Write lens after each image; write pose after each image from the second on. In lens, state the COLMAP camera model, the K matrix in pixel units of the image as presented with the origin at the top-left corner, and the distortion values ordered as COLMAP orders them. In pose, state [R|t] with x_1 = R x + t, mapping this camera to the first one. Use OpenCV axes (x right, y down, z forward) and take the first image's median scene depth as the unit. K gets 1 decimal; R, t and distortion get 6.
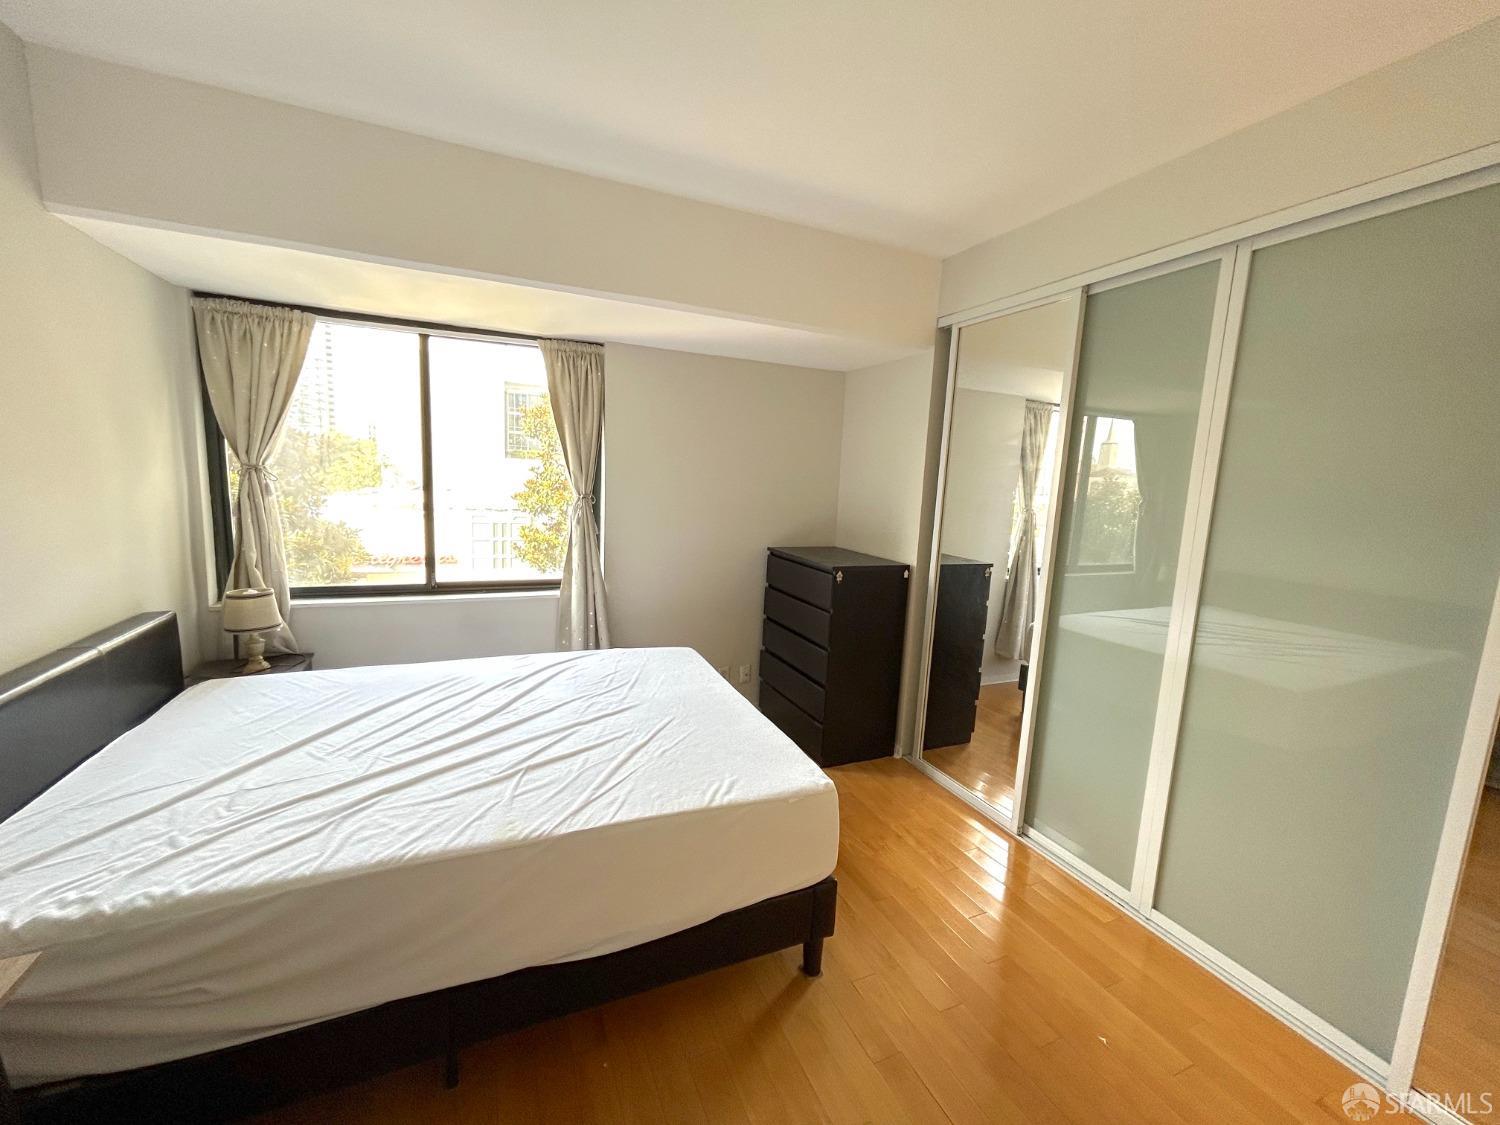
lens RADIAL K [[613.0, 0, 763.9], [0, 613.0, 559.3], [0, 0, 1]] dist [-0.002484, 0.000151]
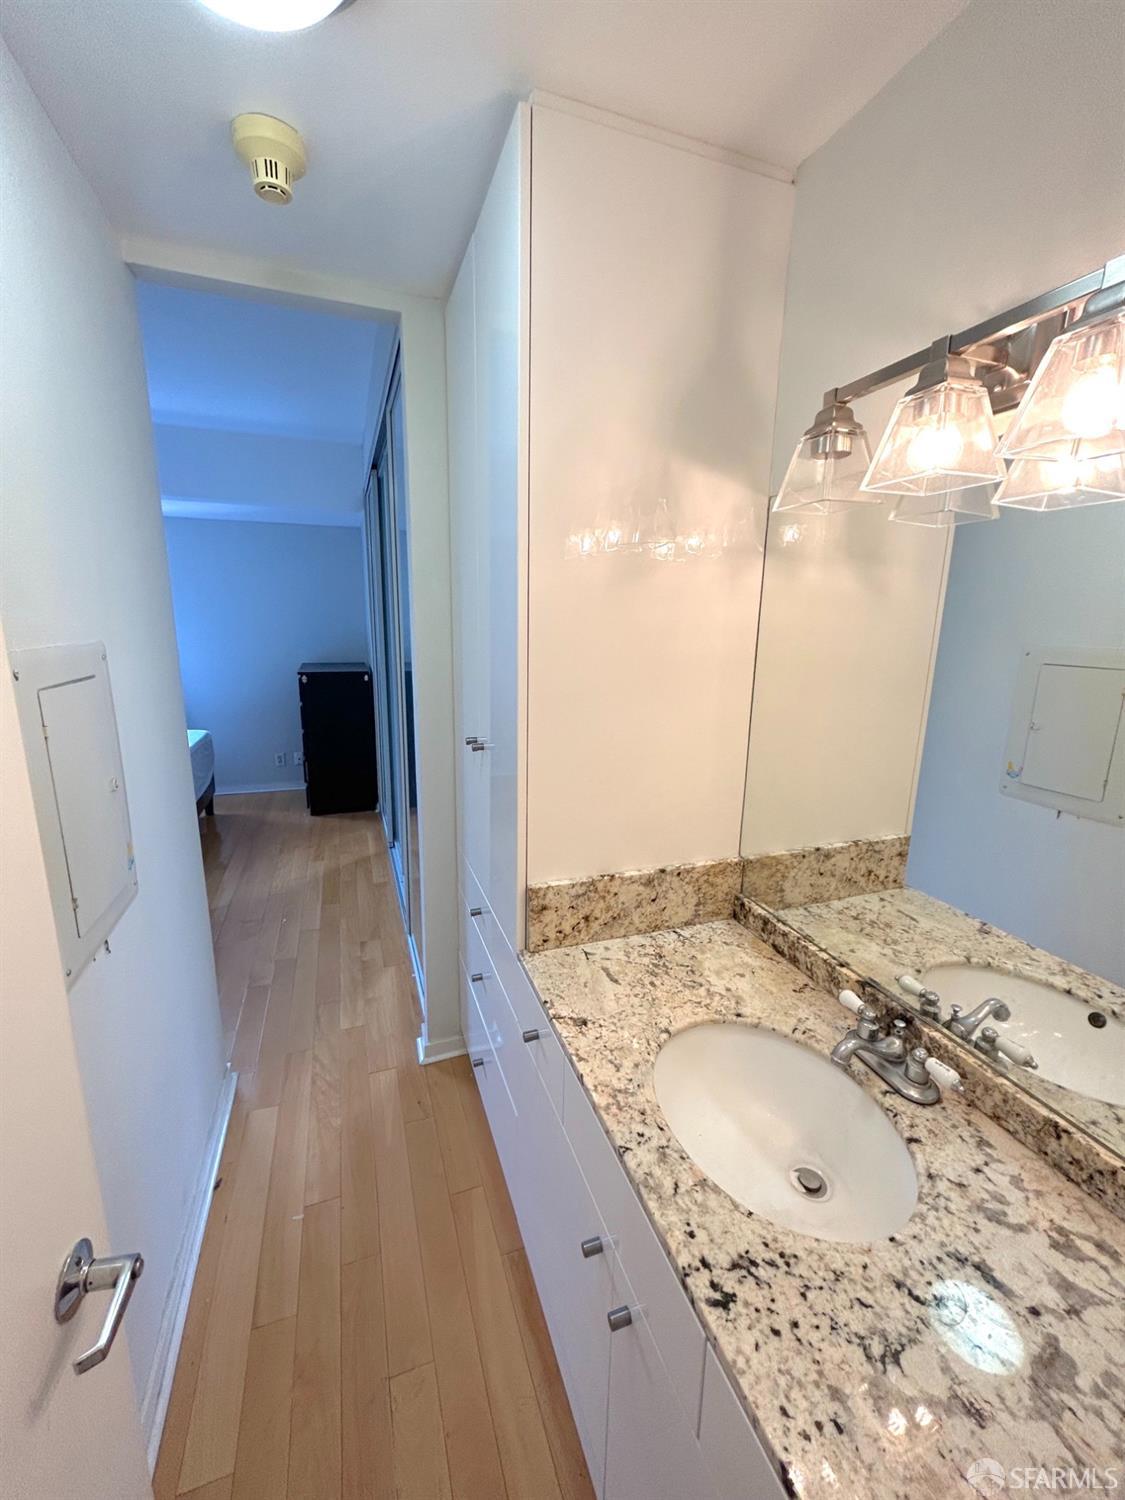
lens RADIAL K [[613.0, 0, 569.1], [0, 613.0, 754.6], [0, 0, 1]] dist [-0.002484, 0.000151]
pose [[0.996273, -0.008018, -0.085887, 1.171521], [0.014445, 0.997118, 0.074475, 0.144133], [0.085042, -0.075438, 0.993517, -0.518490]]
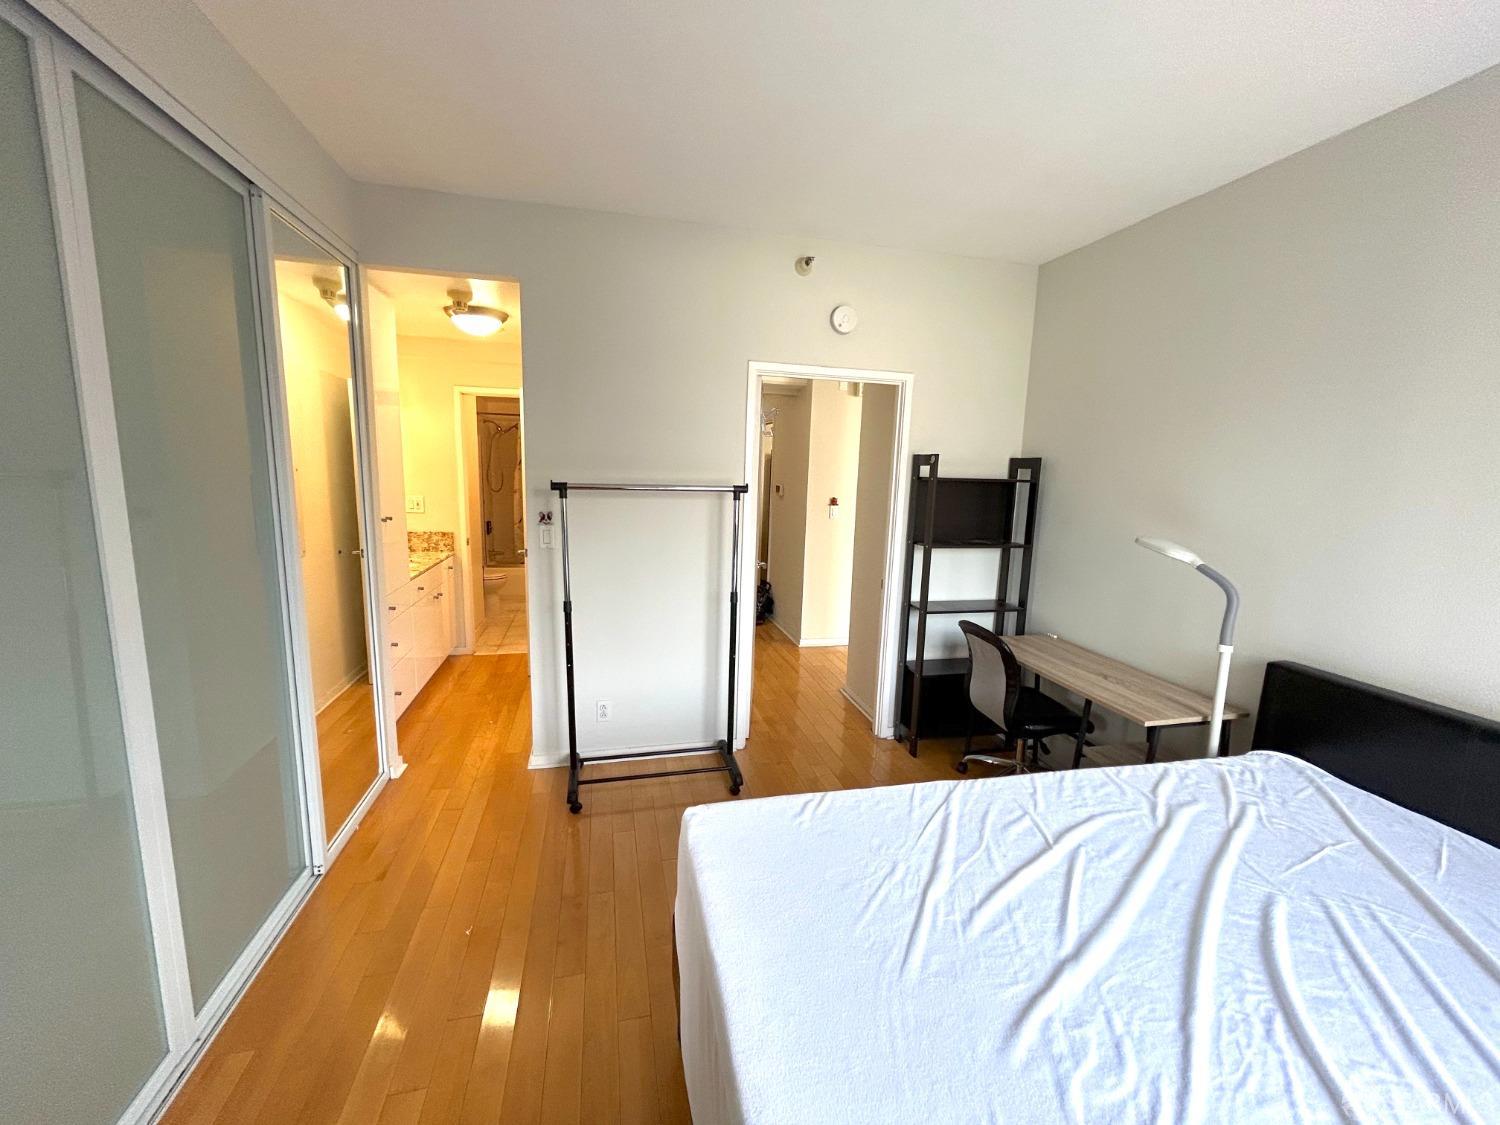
lens RADIAL K [[613.0, 0, 752.7], [0, 613.0, 567.4], [0, 0, 1]] dist [-0.002484, 0.000151]
pose [[-0.977964, -0.108351, 0.178455, -0.079462], [-0.050702, 0.952453, 0.300437, -0.185369], [-0.202523, 0.284769, -0.936959, 1.344786]]
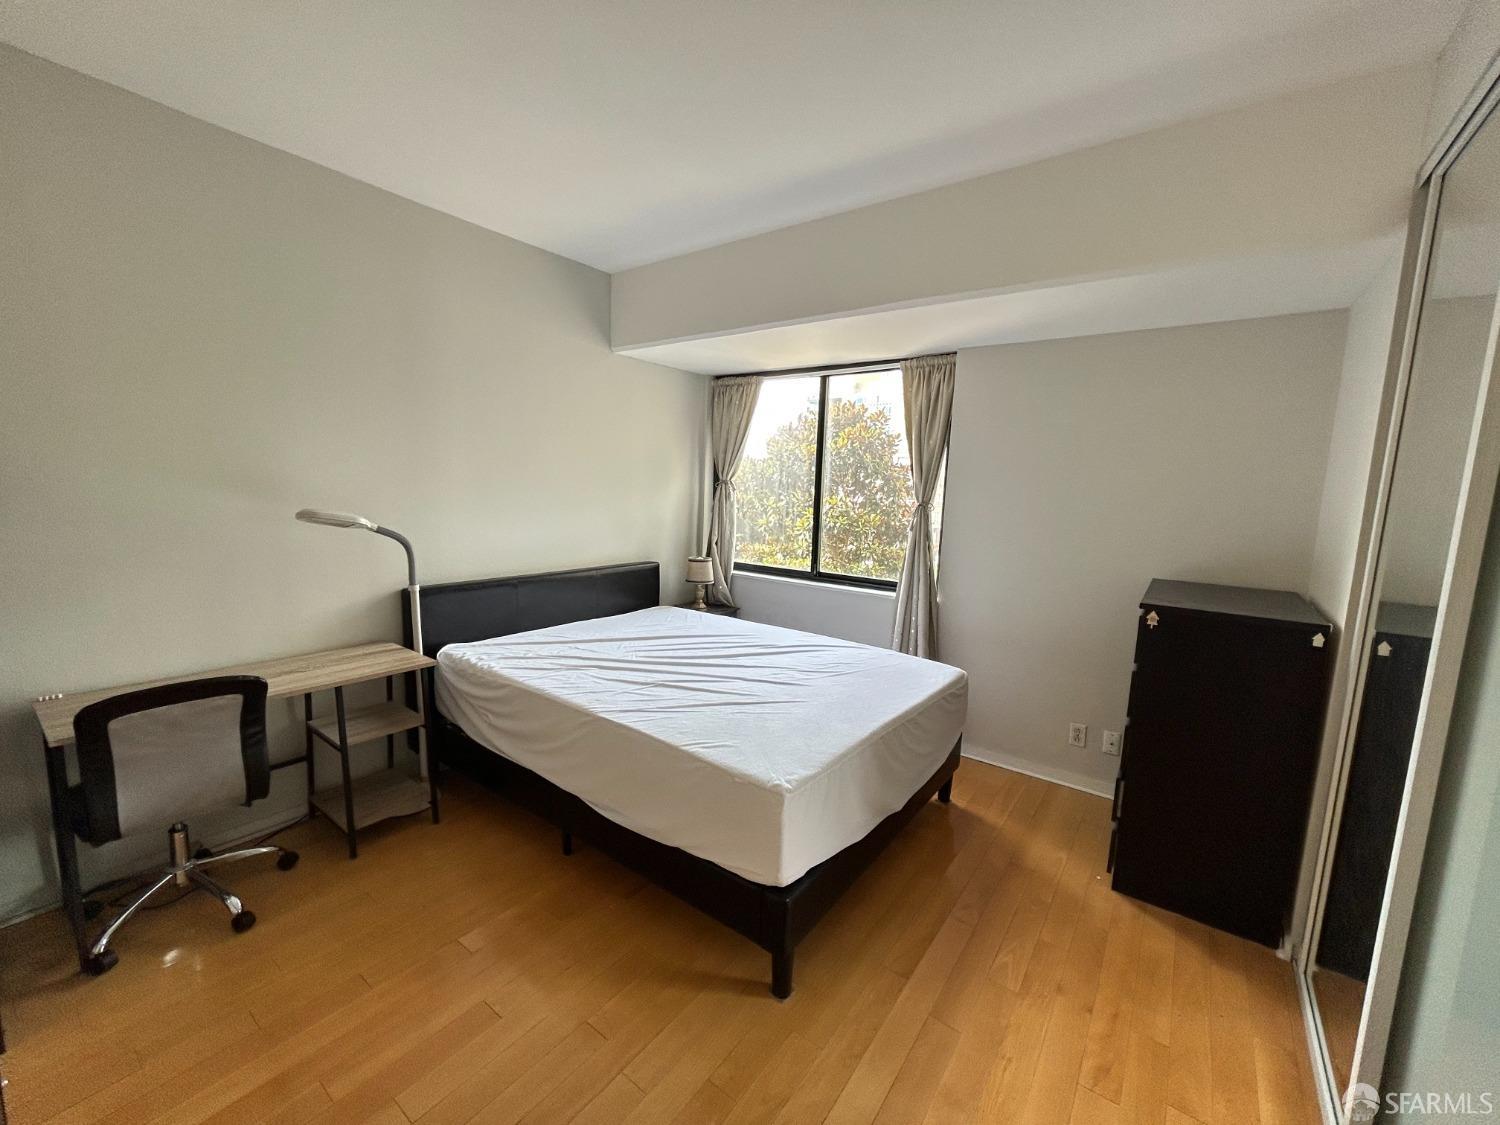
lens RADIAL K [[613.0, 0, 747.4], [0, 613.0, 563.5], [0, 0, 1]] dist [-0.002484, 0.000151]
pose [[0.479102, 0.085628, -0.873573, 0.678622], [-0.130078, 0.991168, 0.025815, 0.009546], [0.868067, 0.101264, 0.486009, 0.367689]]
